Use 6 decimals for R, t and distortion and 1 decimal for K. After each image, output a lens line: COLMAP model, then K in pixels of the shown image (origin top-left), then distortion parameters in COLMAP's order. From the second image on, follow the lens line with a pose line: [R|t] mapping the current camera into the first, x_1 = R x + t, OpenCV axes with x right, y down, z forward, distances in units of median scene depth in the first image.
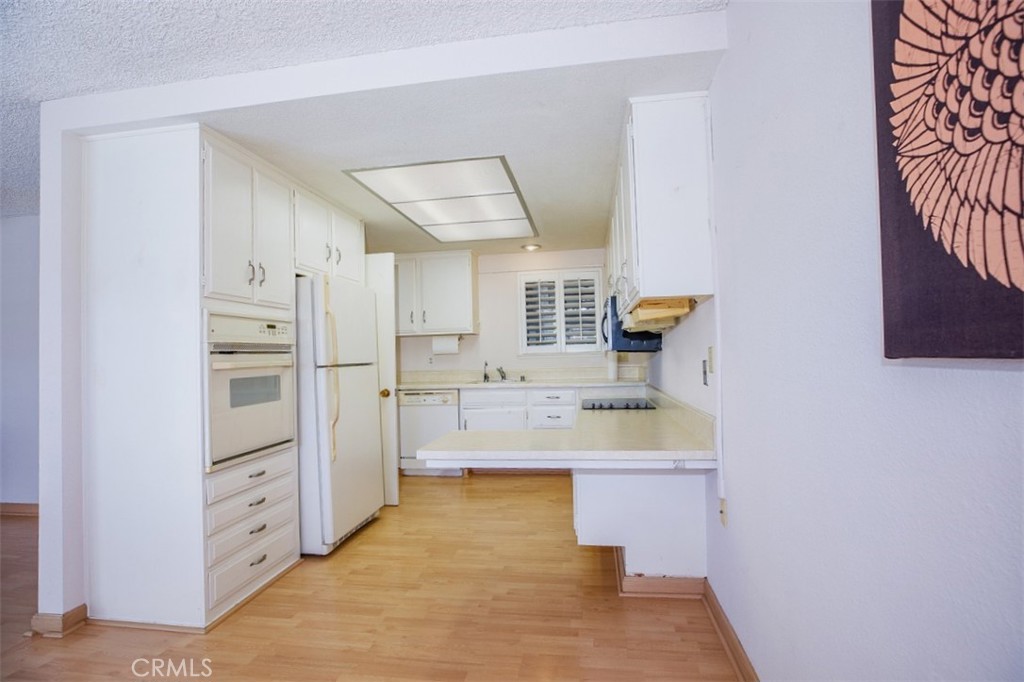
lens RADIAL K [[471.6, 0, 512.0], [0, 471.6, 341.0], [0, 0, 1]] dist [-0.041763, 0.014511]
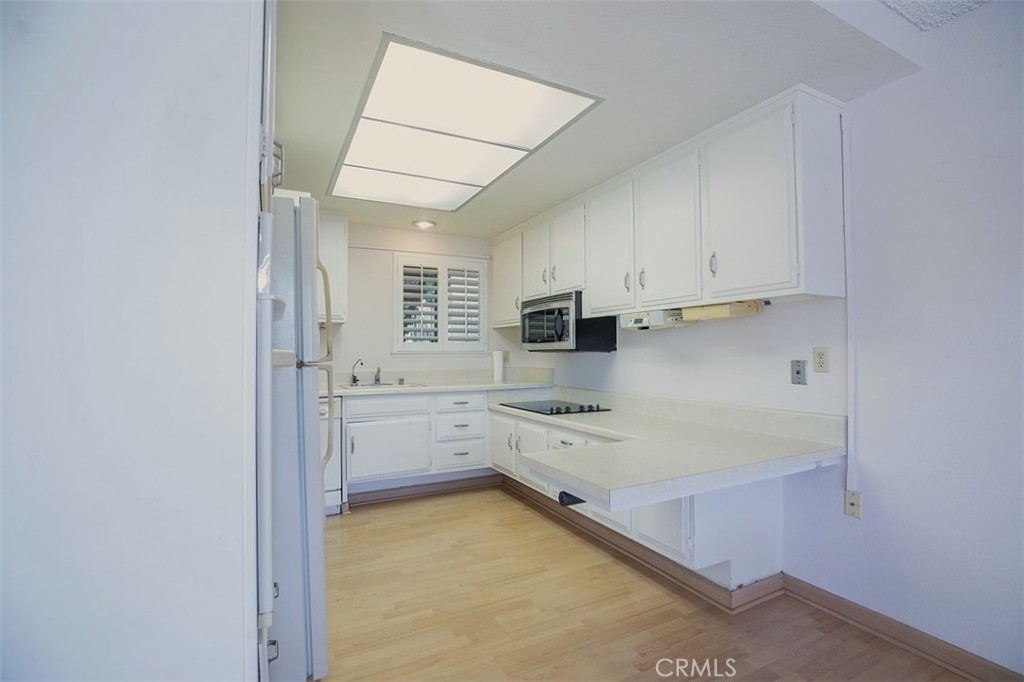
lens RADIAL K [[468.6, 0, 511.2], [0, 468.6, 339.6], [0, 0, 1]] dist [-0.040437, 0.013112]
pose [[0.815159, 0.037576, 0.578018, -0.401578], [-0.033169, 0.999284, -0.018184, 0.020416], [-0.578287, -0.004349, 0.815821, 0.306447]]
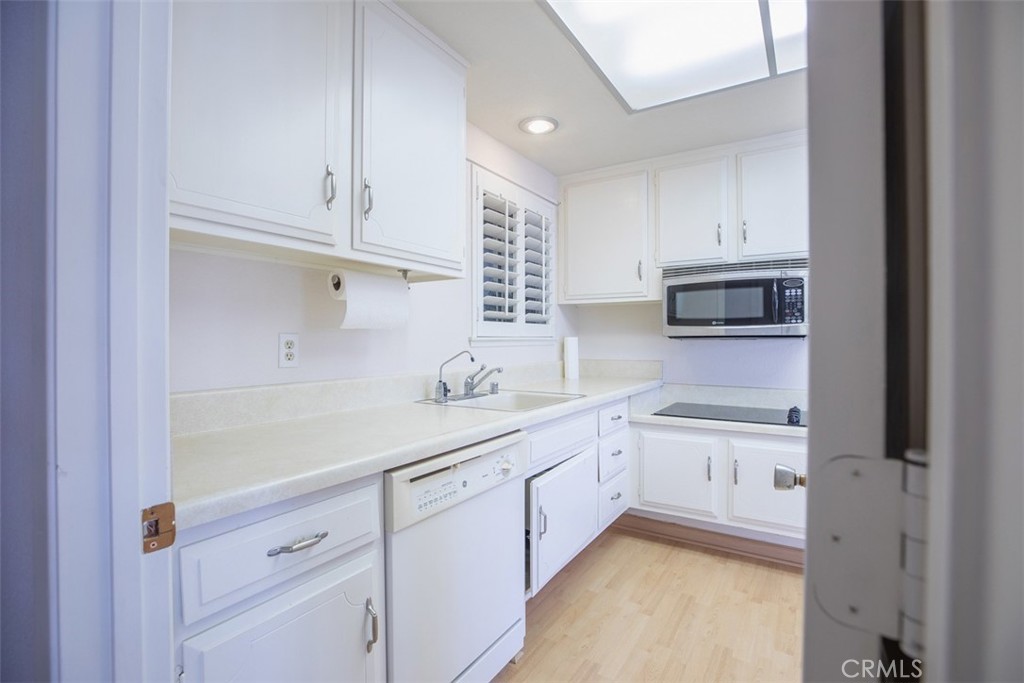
lens RADIAL K [[468.6, 0, 511.2], [0, 468.6, 340.1], [0, 0, 1]] dist [-0.040437, 0.013112]
pose [[0.404469, 0.026367, 0.914172, -0.553734], [-0.036552, 0.999252, -0.012649, 0.049199], [-0.913821, -0.028299, 0.405130, 1.078701]]
